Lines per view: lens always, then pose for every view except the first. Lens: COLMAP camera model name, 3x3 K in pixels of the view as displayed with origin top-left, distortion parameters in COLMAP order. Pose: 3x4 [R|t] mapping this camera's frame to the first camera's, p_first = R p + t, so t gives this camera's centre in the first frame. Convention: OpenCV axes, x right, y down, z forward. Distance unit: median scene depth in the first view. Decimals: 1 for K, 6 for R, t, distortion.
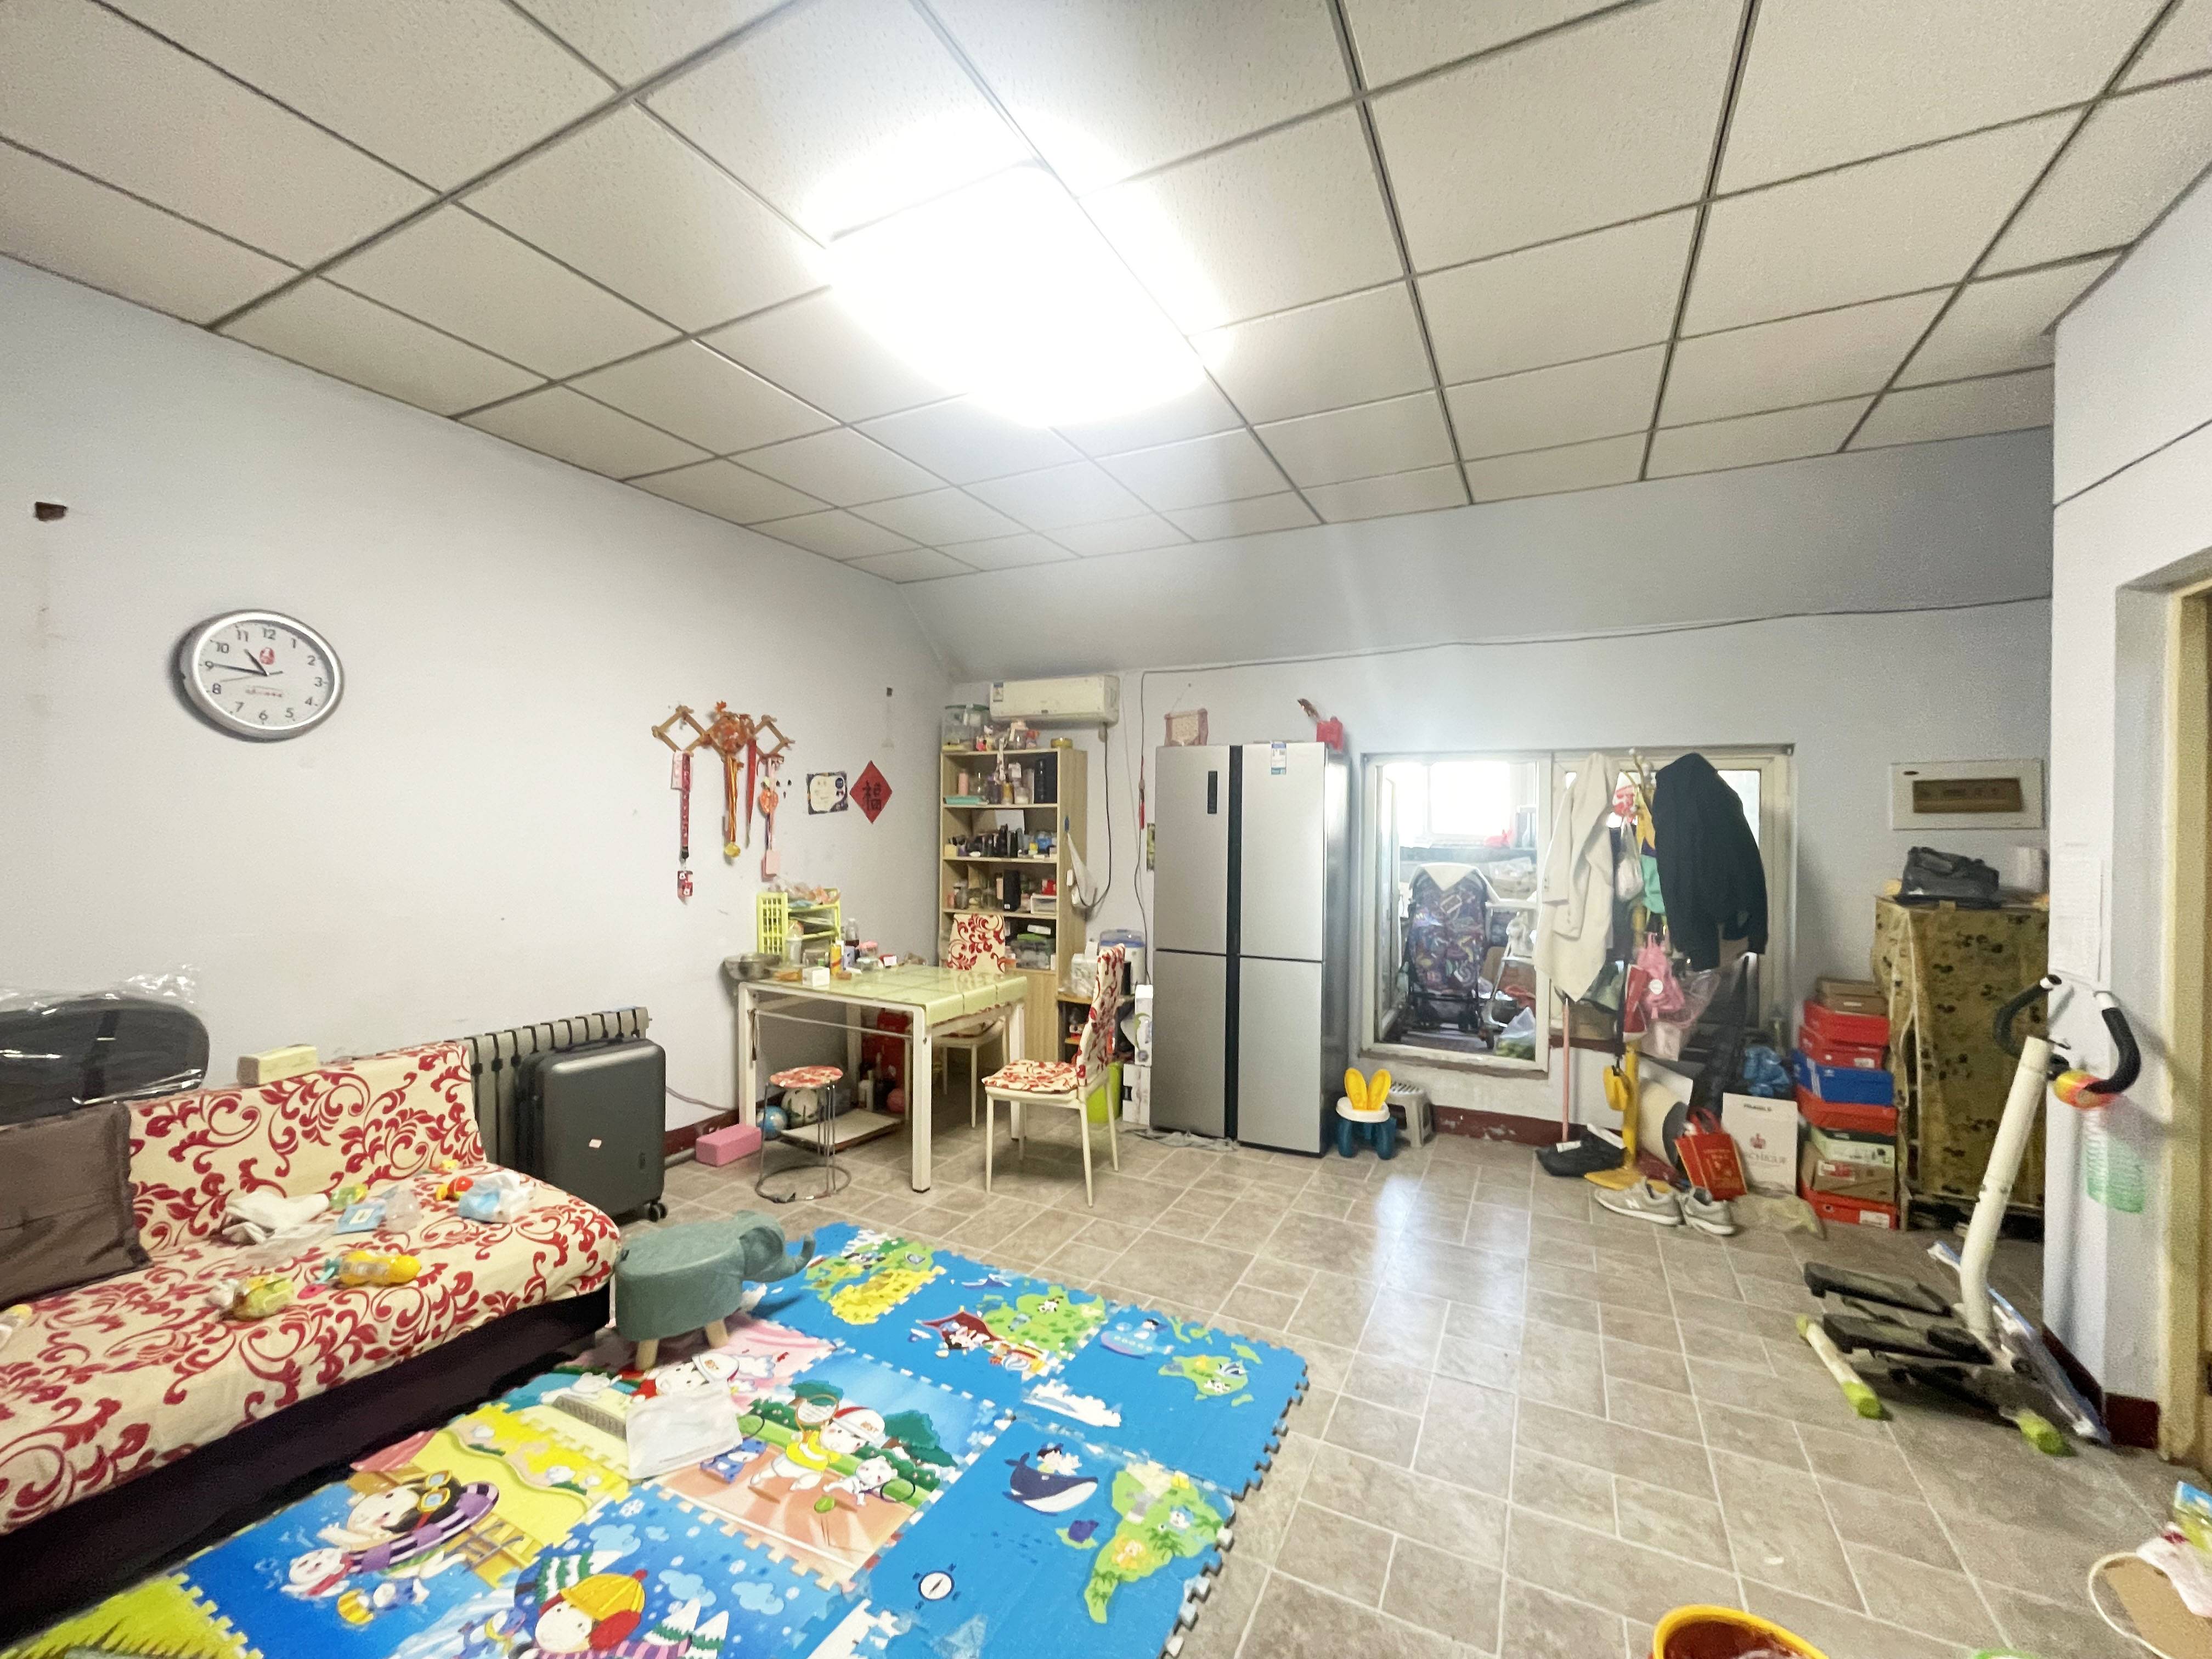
lens RADIAL K [[890.3, 0, 1108.1], [0, 890.3, 831.1], [0, 0, 1]] dist [-0.001677, -0.000916]
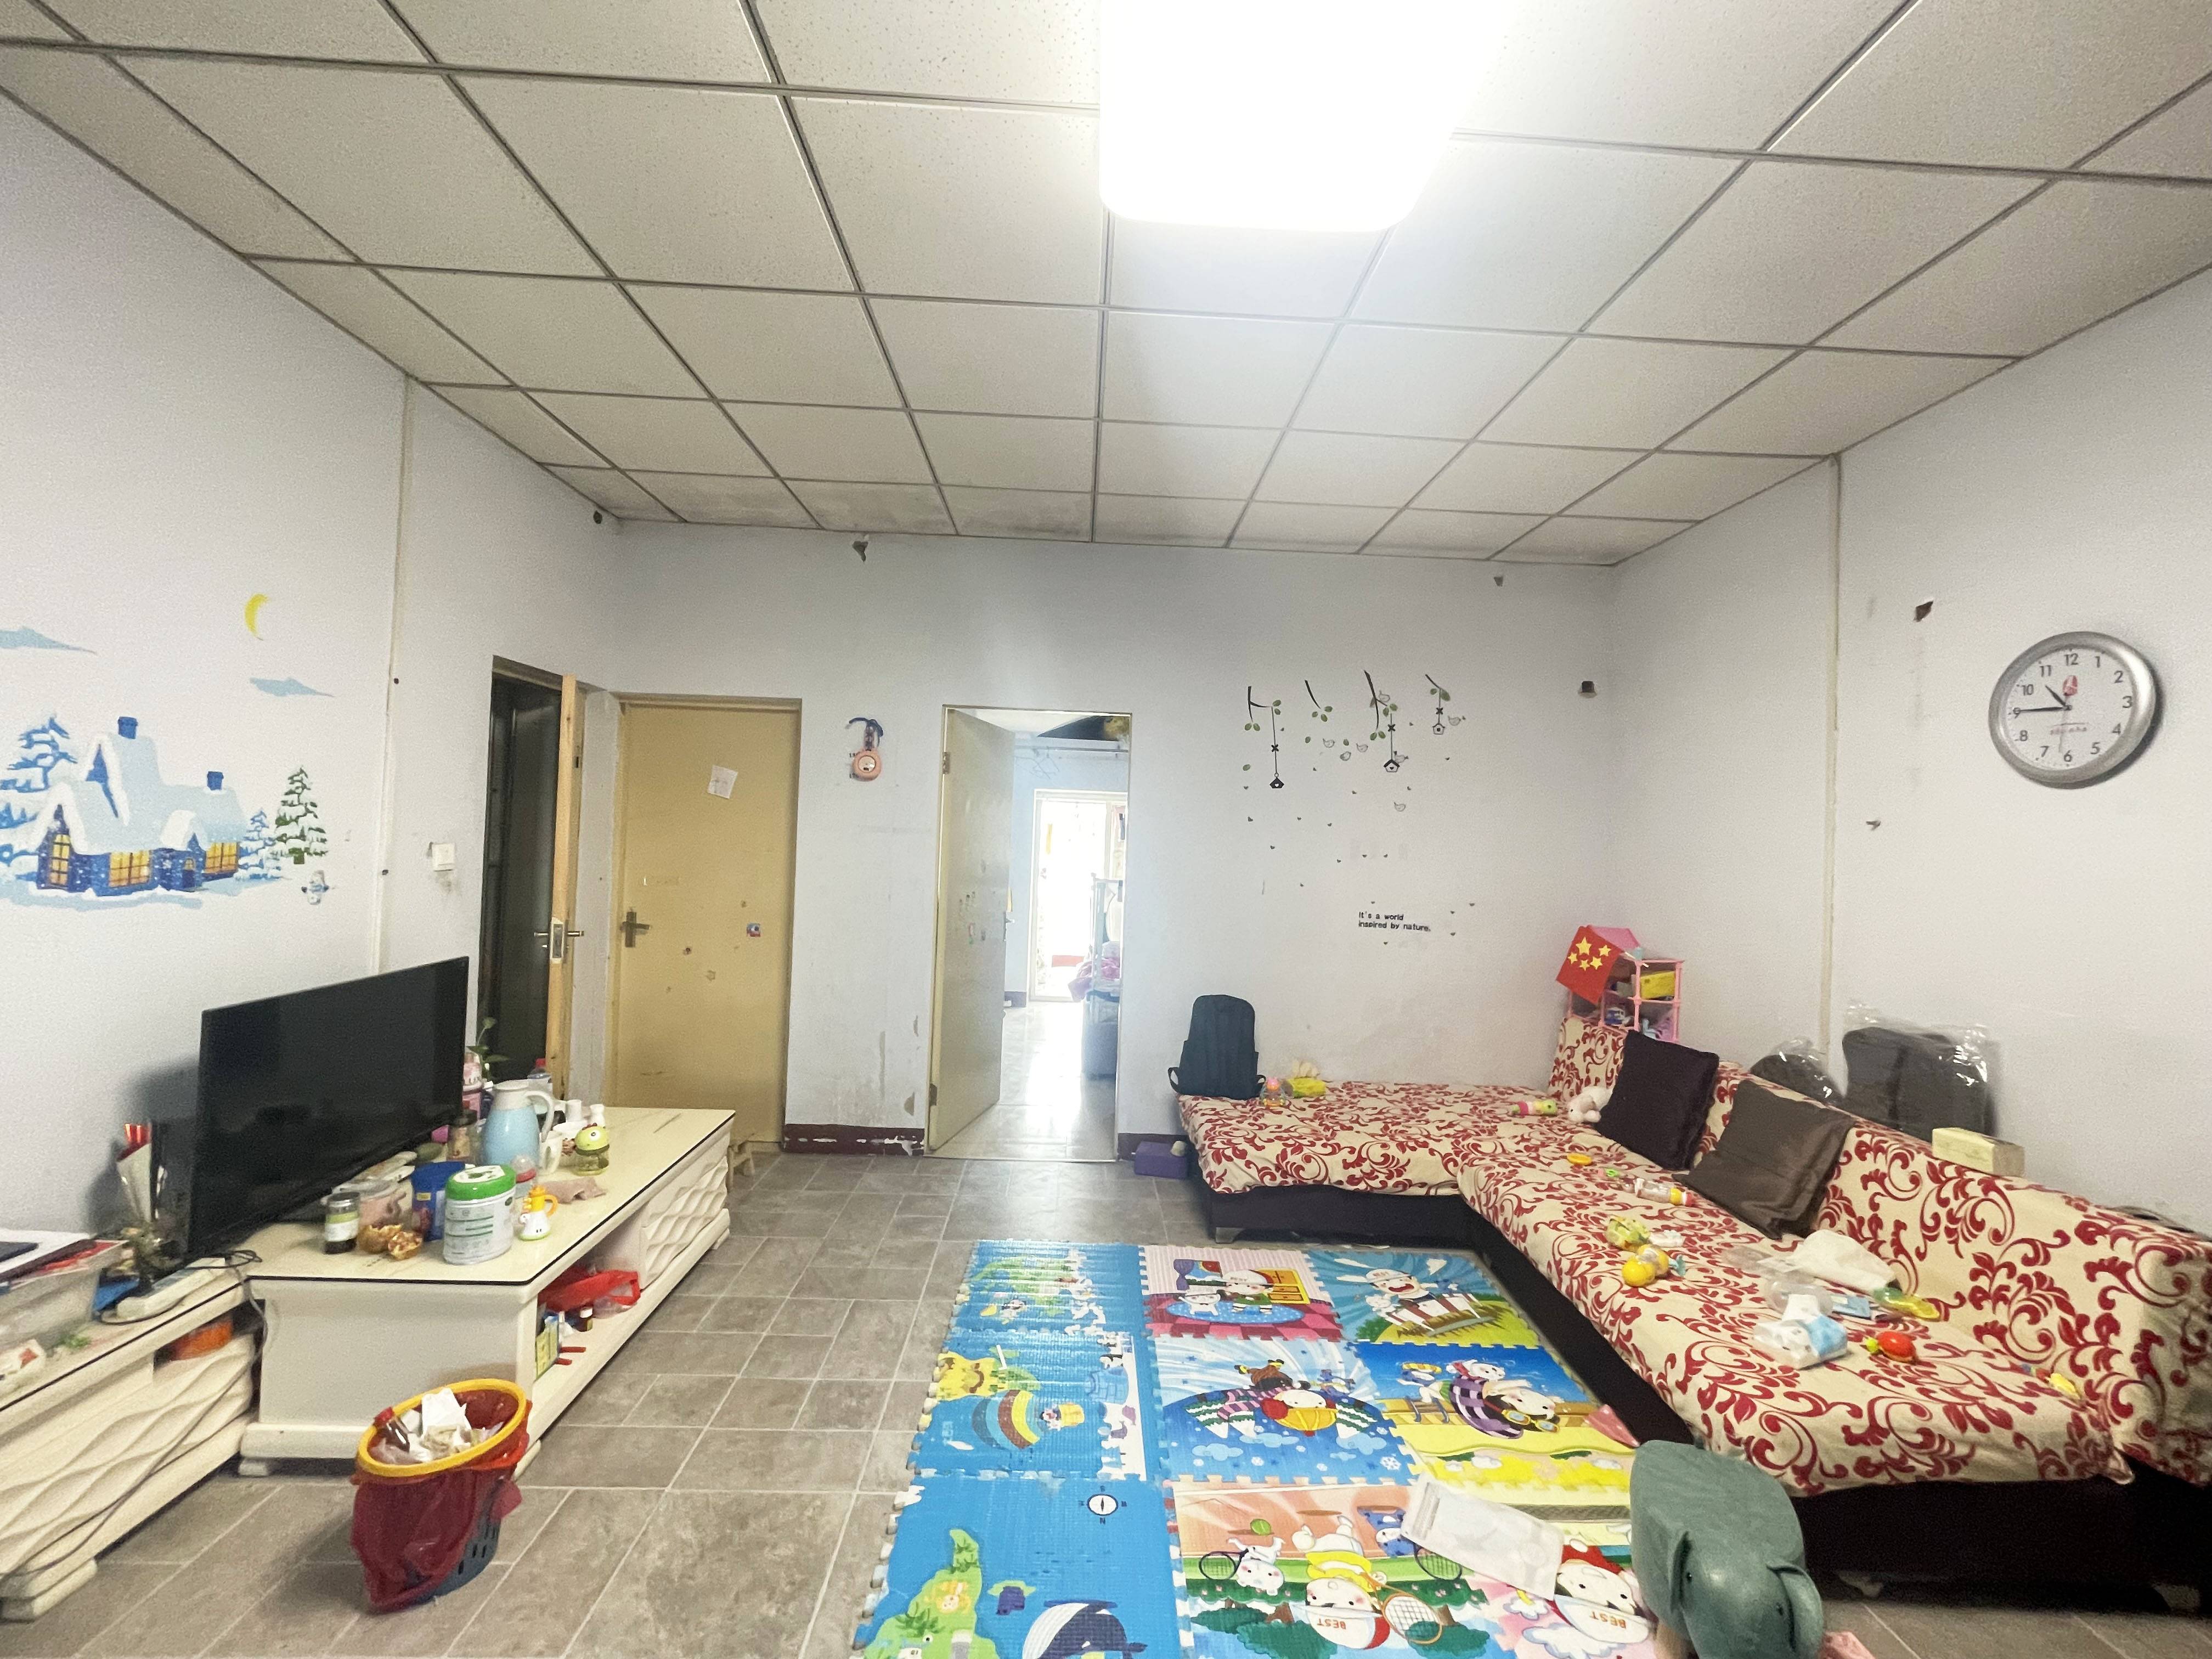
lens RADIAL K [[890.3, 0, 1108.9], [0, 890.3, 827.8], [0, 0, 1]] dist [-0.001677, -0.000916]
pose [[-0.874668, -0.047511, -0.482389, 0.280448], [-0.048882, 0.998757, -0.009736, -0.009607], [0.482252, 0.015064, -0.875903, 1.416817]]
